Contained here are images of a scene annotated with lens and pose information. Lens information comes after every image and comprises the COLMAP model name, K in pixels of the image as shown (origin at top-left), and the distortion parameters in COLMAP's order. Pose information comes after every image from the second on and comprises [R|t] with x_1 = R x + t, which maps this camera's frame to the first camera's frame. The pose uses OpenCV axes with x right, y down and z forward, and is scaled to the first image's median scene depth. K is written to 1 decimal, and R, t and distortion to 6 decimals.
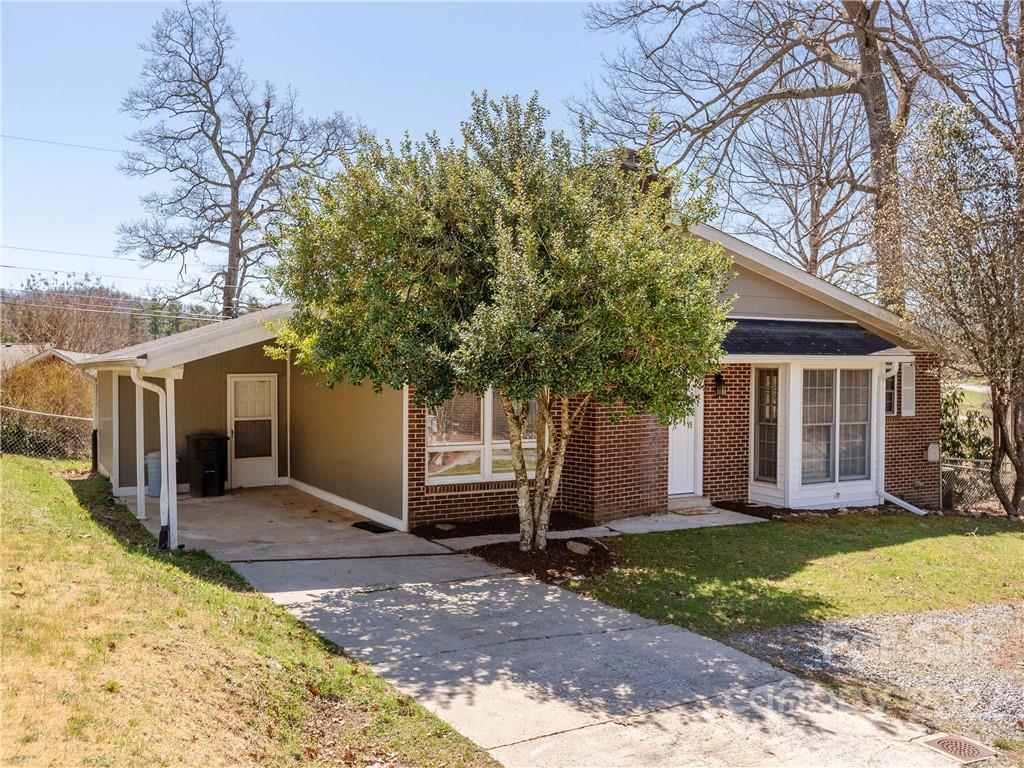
lens RADIAL K [[895.4, 0, 511.8], [0, 895.4, 386.0], [0, 0, 1]] dist [0.014735, 0.001411]
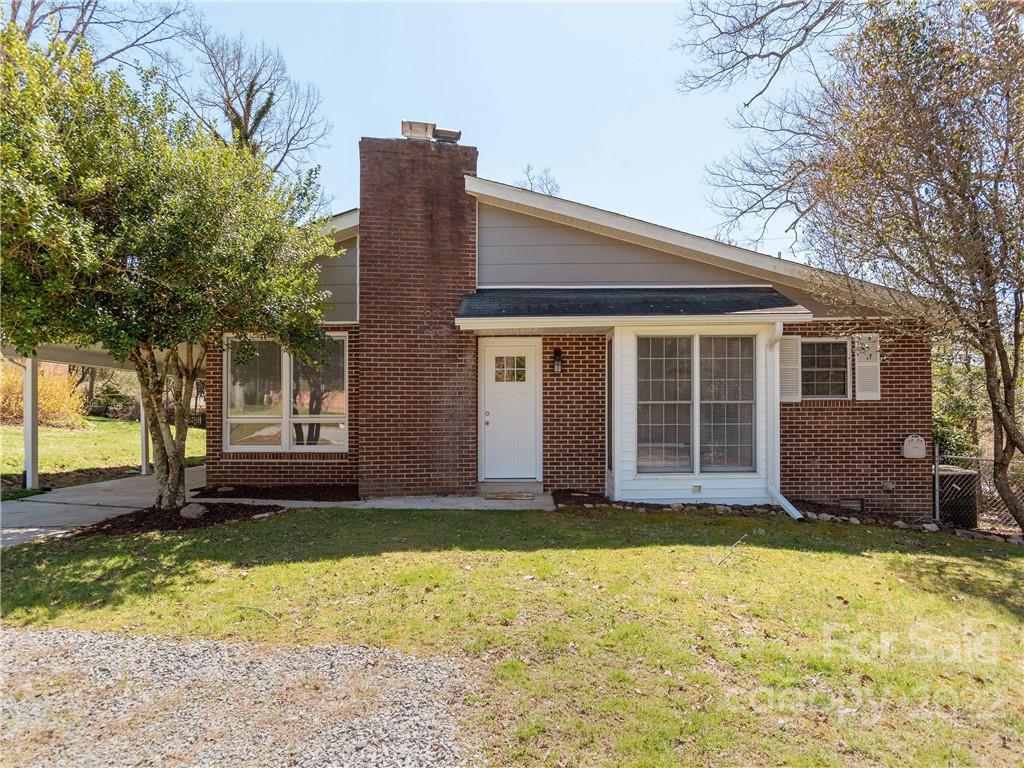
lens RADIAL K [[551.3, 0, 510.0], [0, 551.3, 406.0], [0, 0, 1]] dist [-0.025744, 0.008990]
pose [[0.860196, -0.015489, -0.509728, 0.485573], [0.001204, 0.999597, -0.028344, 0.061333], [0.509962, 0.023768, 0.859869, 0.494108]]
